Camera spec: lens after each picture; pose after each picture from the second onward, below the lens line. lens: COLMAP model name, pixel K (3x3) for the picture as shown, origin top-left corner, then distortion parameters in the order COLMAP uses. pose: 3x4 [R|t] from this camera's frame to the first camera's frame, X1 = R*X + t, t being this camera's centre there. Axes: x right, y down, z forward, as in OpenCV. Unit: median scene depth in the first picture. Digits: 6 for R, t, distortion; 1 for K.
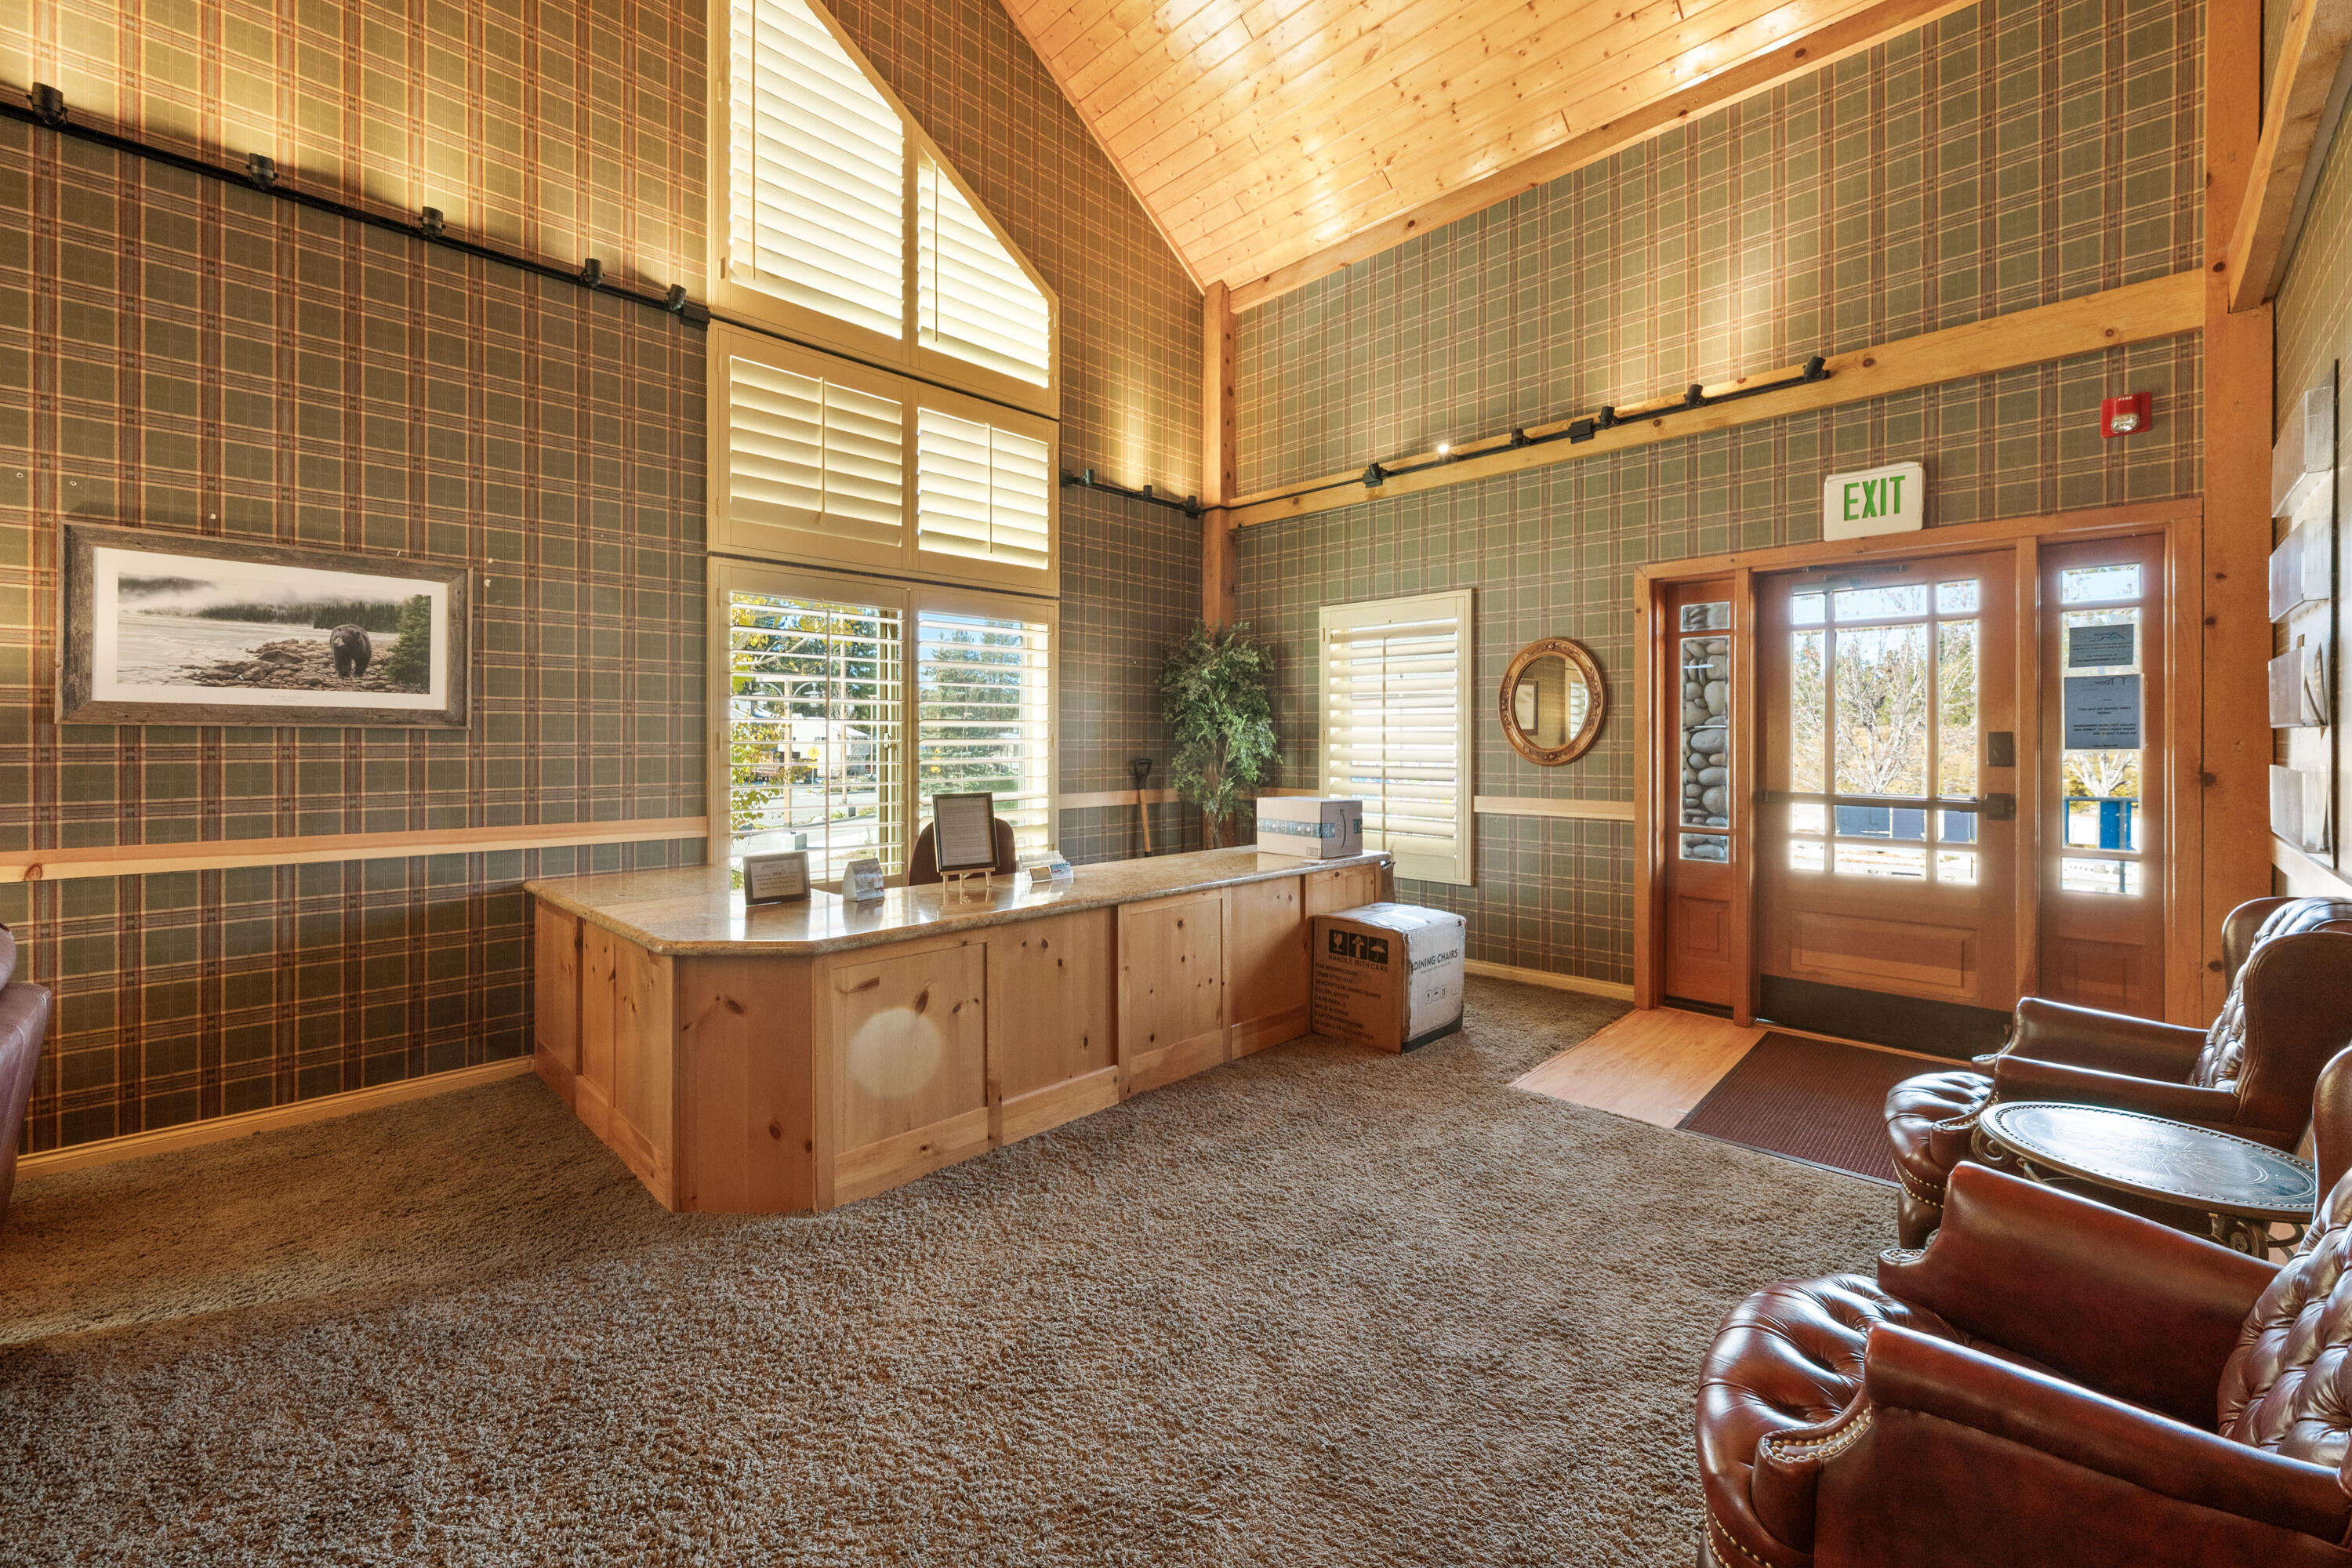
lens RADIAL K [[947.6, 0, 1176.7], [0, 947.6, 742.0], [0, 0, 1]] dist [-0.002386, 0.001905]
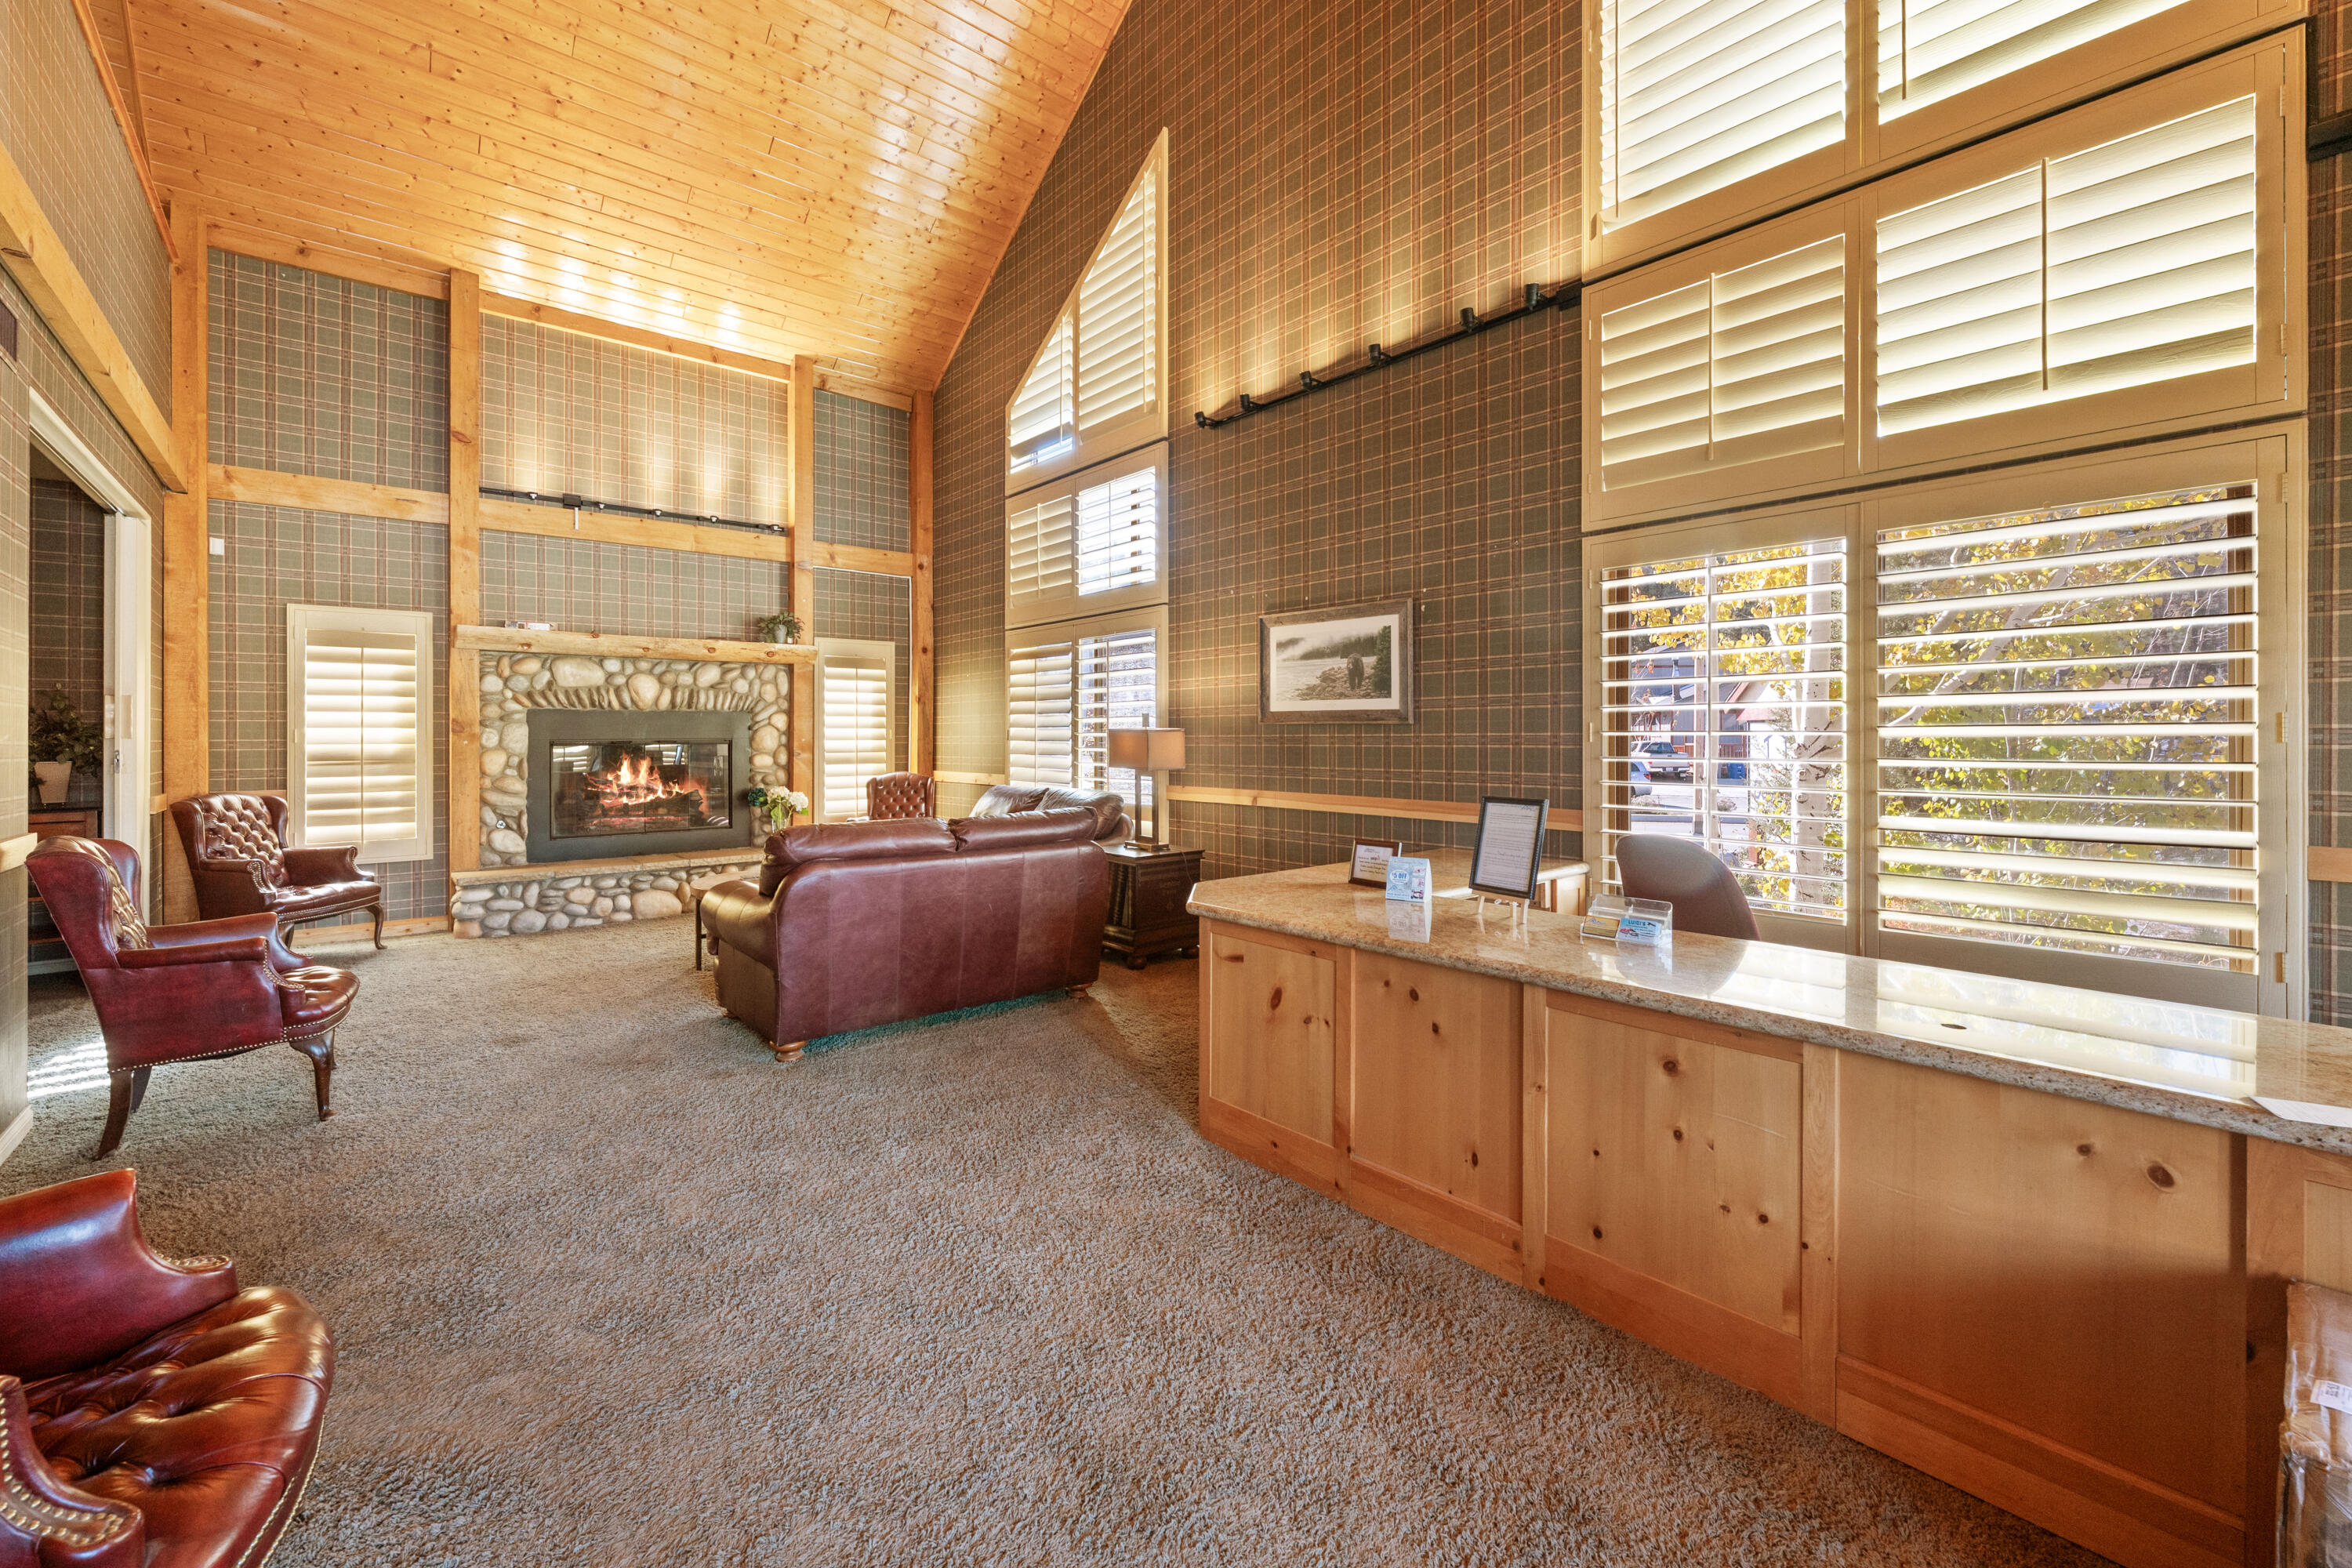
lens RADIAL K [[947.6, 0, 1146.7], [0, 947.6, 729.6], [0, 0, 1]] dist [-0.002386, 0.001905]
pose [[-0.093878, -0.004466, -0.995574, 0.556026], [0.003158, 0.999984, -0.004784, 0.000167], [0.995579, -0.003593, -0.093863, 0.729567]]
